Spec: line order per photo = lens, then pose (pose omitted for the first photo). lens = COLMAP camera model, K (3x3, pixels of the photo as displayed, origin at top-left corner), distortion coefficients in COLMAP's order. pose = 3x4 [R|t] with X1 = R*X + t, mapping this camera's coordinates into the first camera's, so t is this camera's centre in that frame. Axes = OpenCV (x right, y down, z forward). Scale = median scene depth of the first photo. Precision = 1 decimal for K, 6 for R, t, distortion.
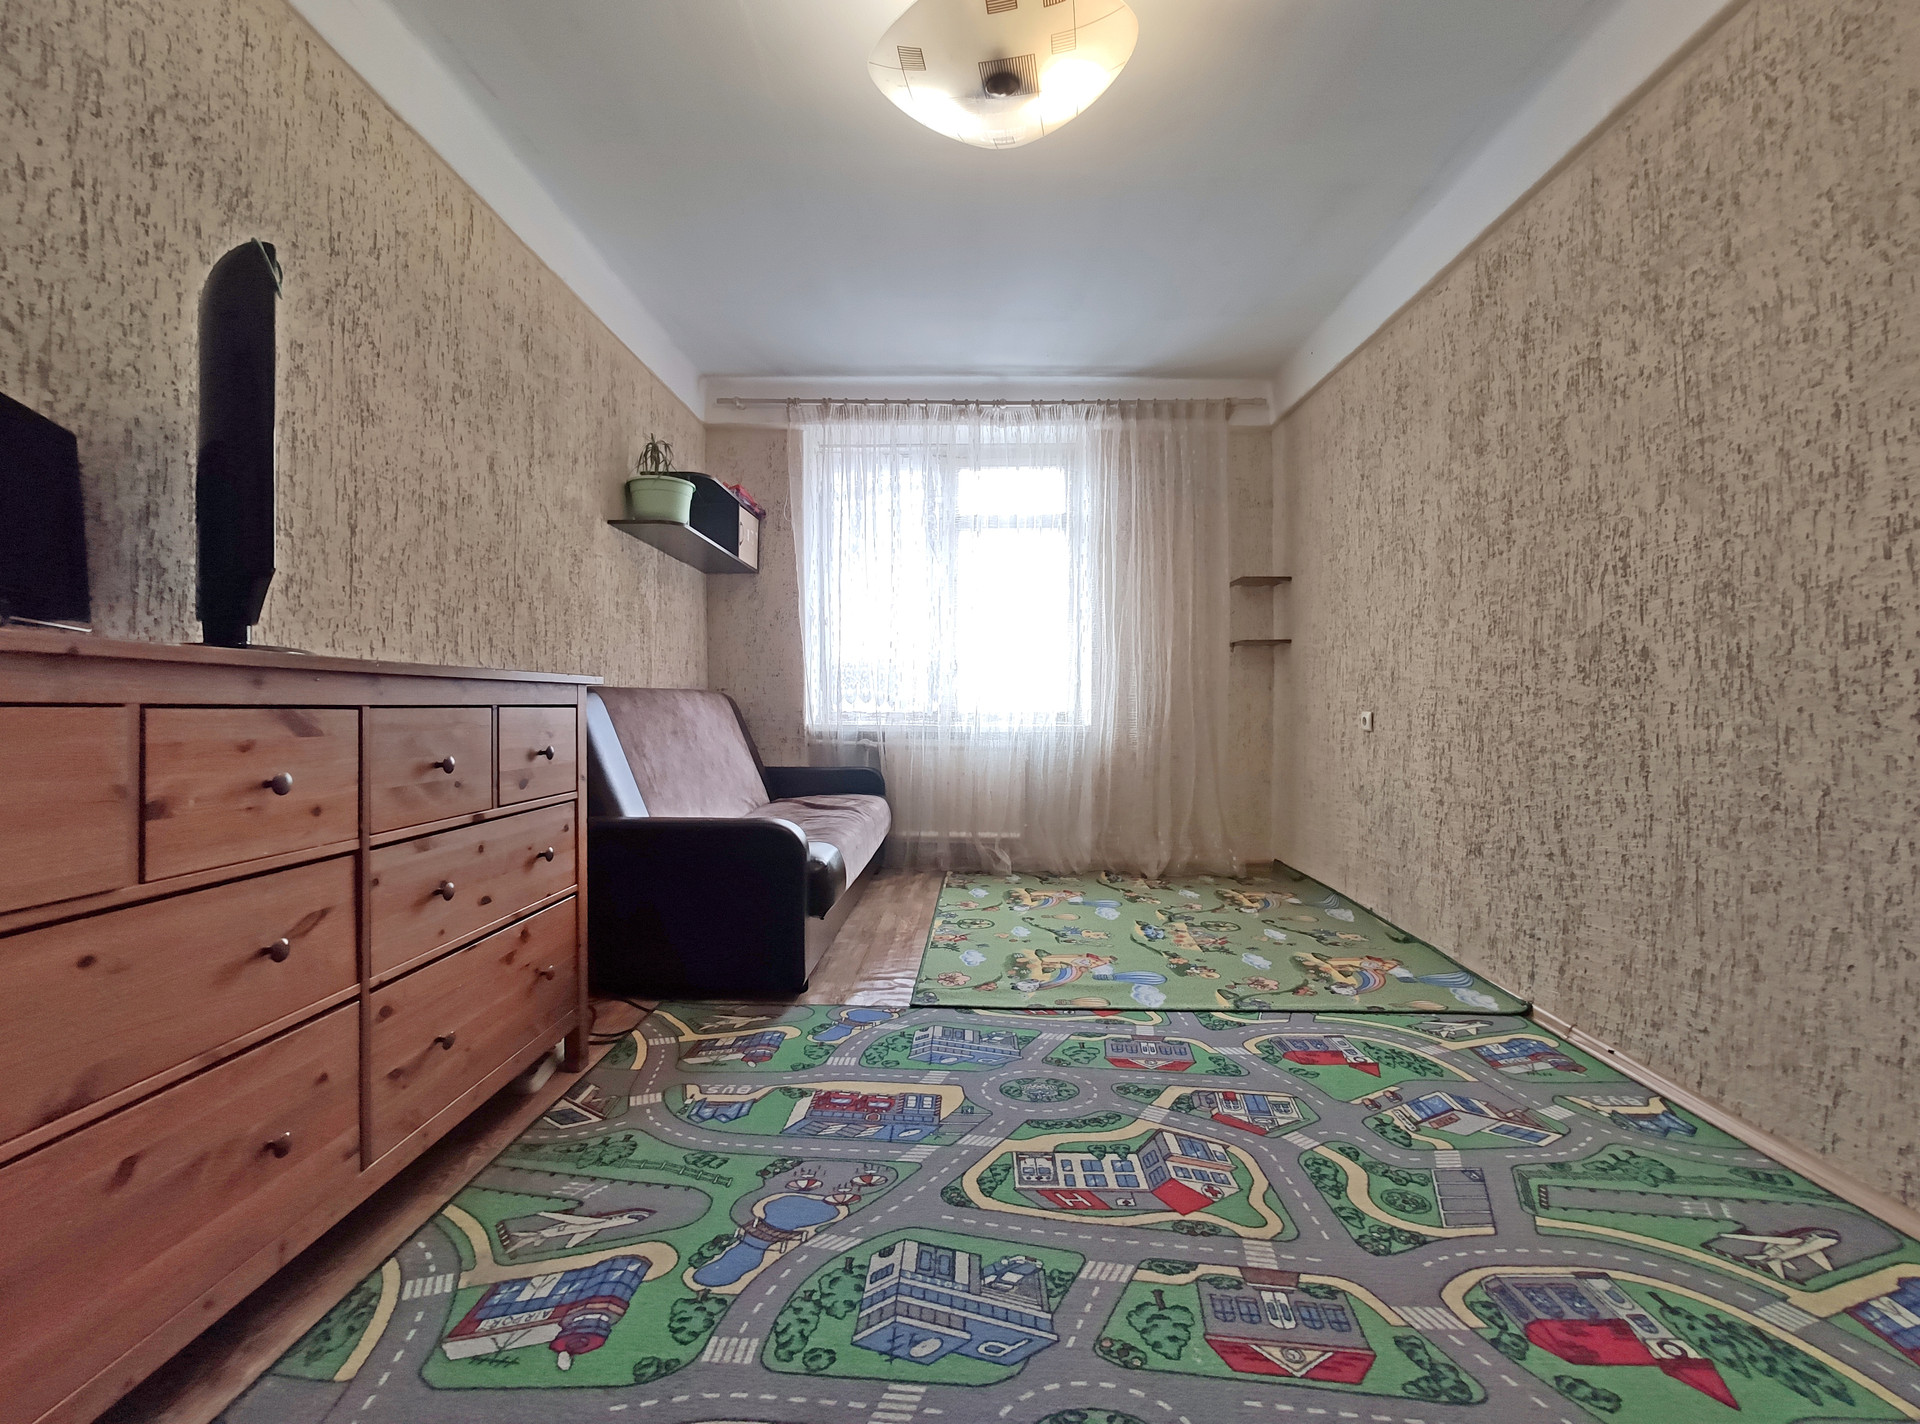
lens RADIAL K [[838.2, 0, 960.0], [0, 838.2, 712.0], [0, 0, 1]] dist [-0.023570, 0.011159]
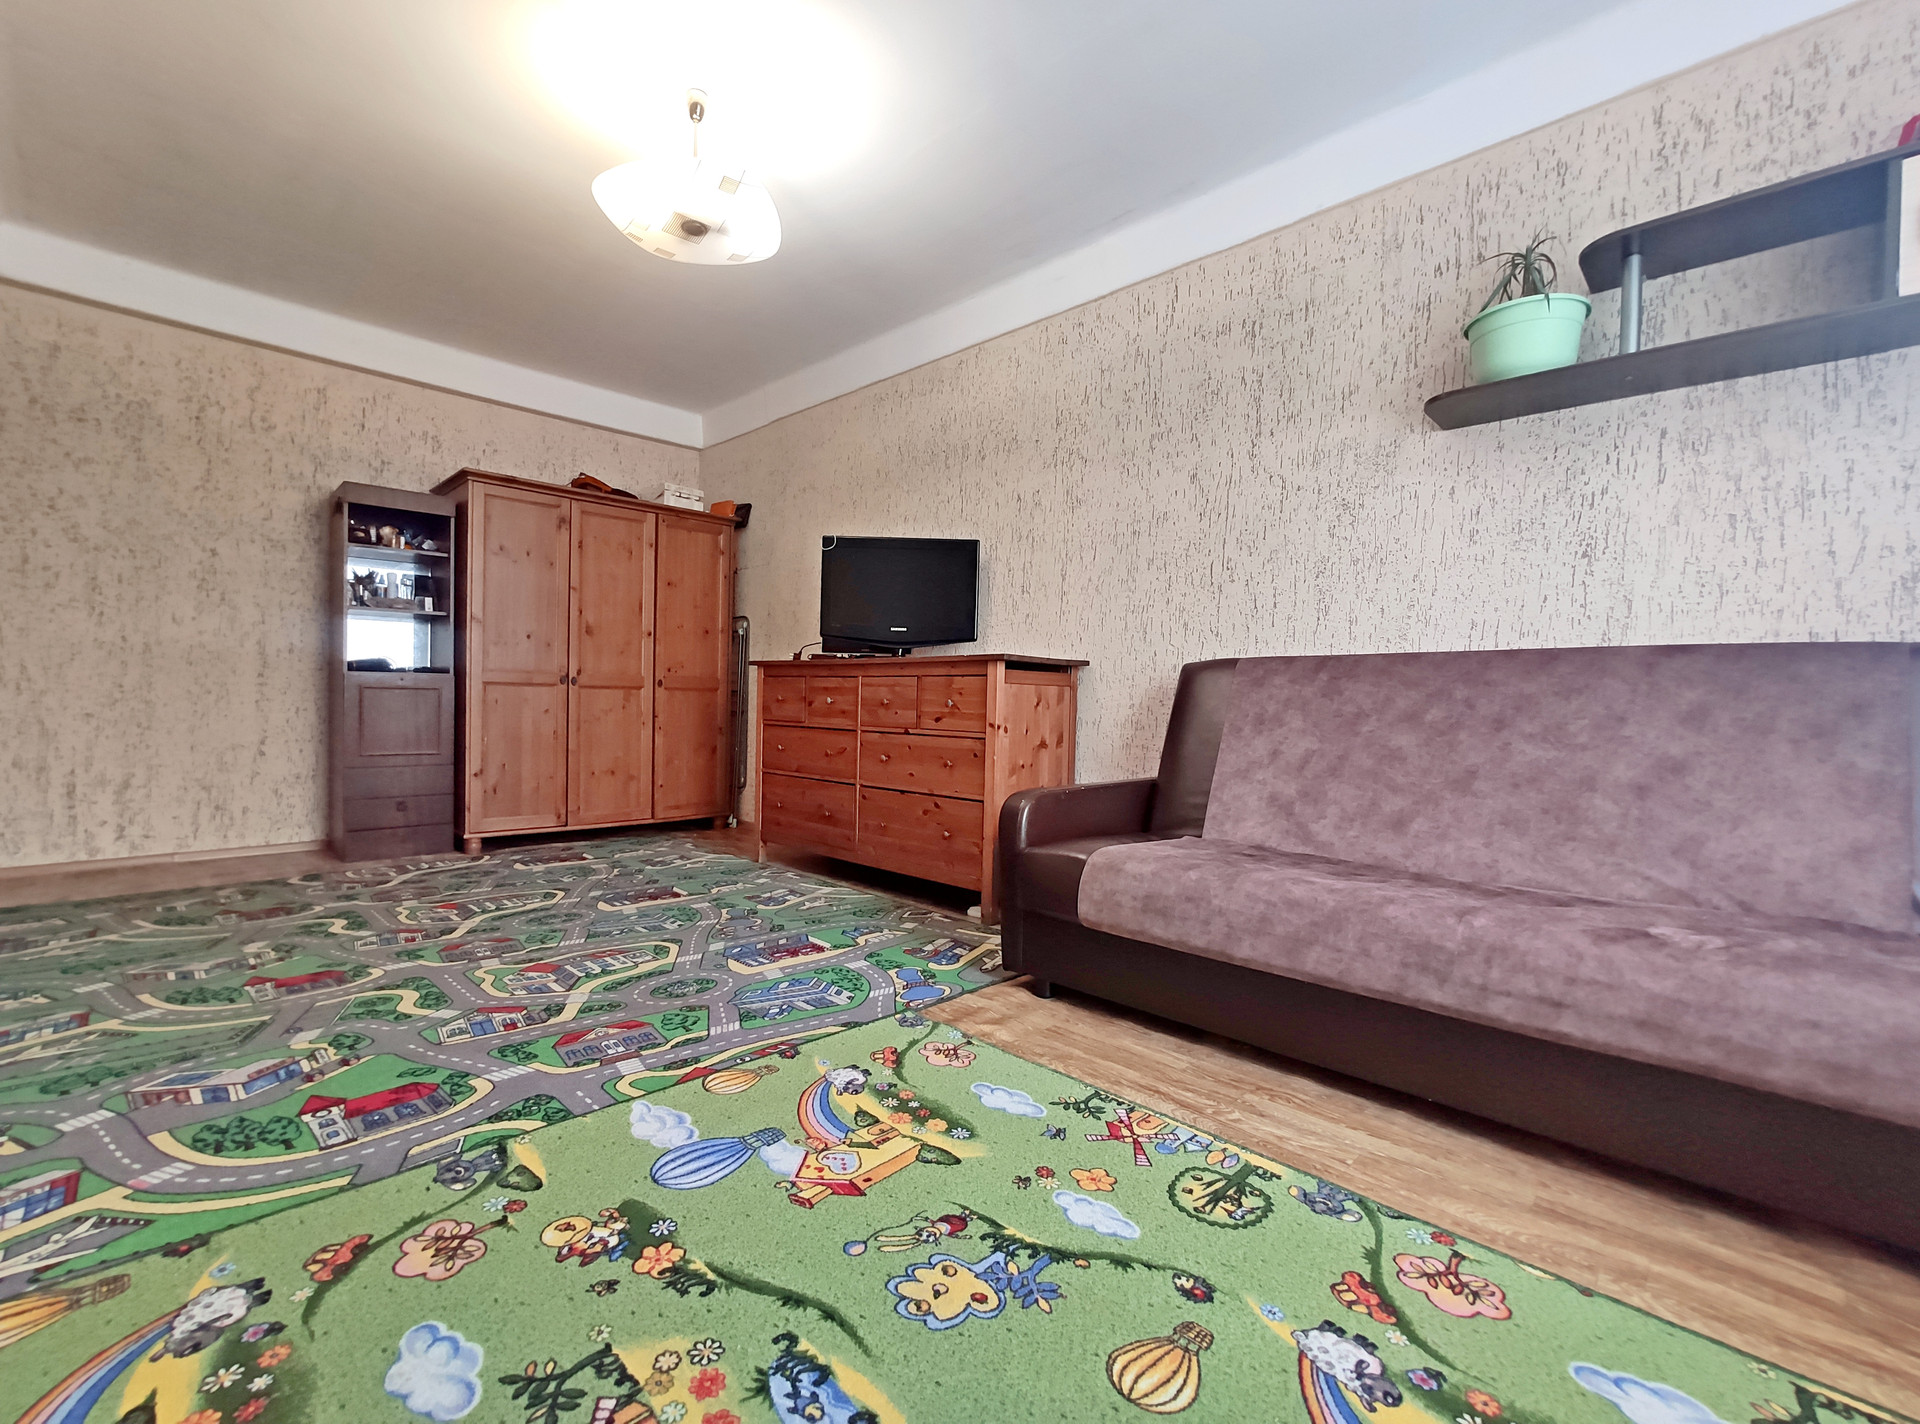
lens RADIAL K [[831.3, 0, 955.8], [0, 831.3, 714.0], [0, 0, 1]] dist [-0.026560, 0.008471]
pose [[-0.681126, -0.004301, -0.732153, 0.557673], [-0.029342, 0.999340, 0.021426, 0.026608], [0.731578, 0.036076, -0.680803, 1.669316]]
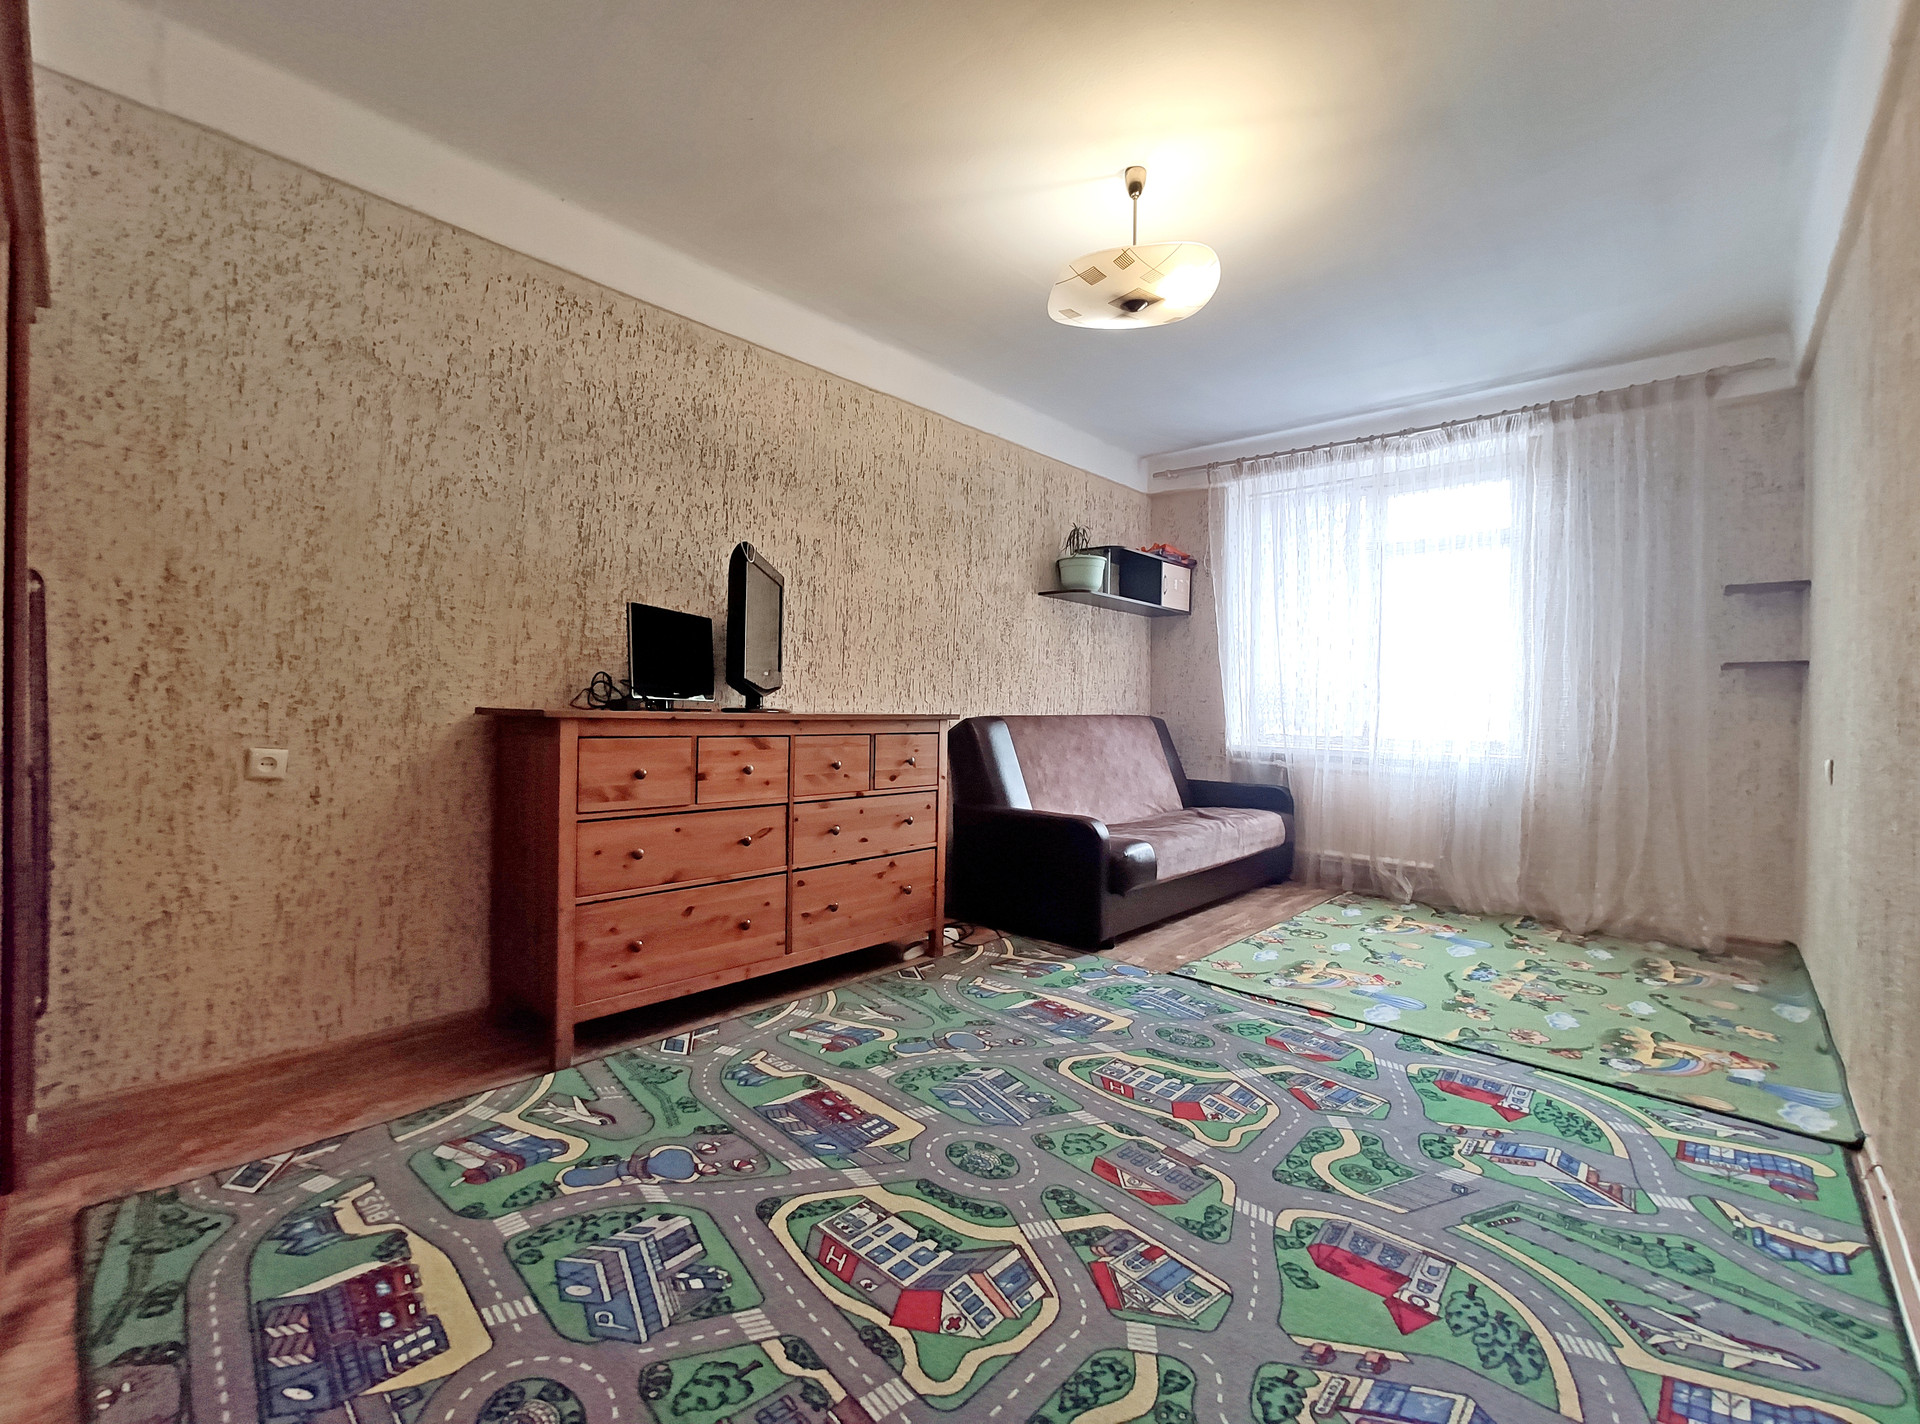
lens RADIAL K [[838.2, 0, 960.0], [0, 838.2, 712.0], [0, 0, 1]] dist [-0.023570, 0.011159]
pose [[0.756048, 0.014475, -0.654357, 0.550311], [-0.020411, 0.999791, -0.001466, -0.039494], [0.654198, 0.014465, 0.756185, -0.183588]]
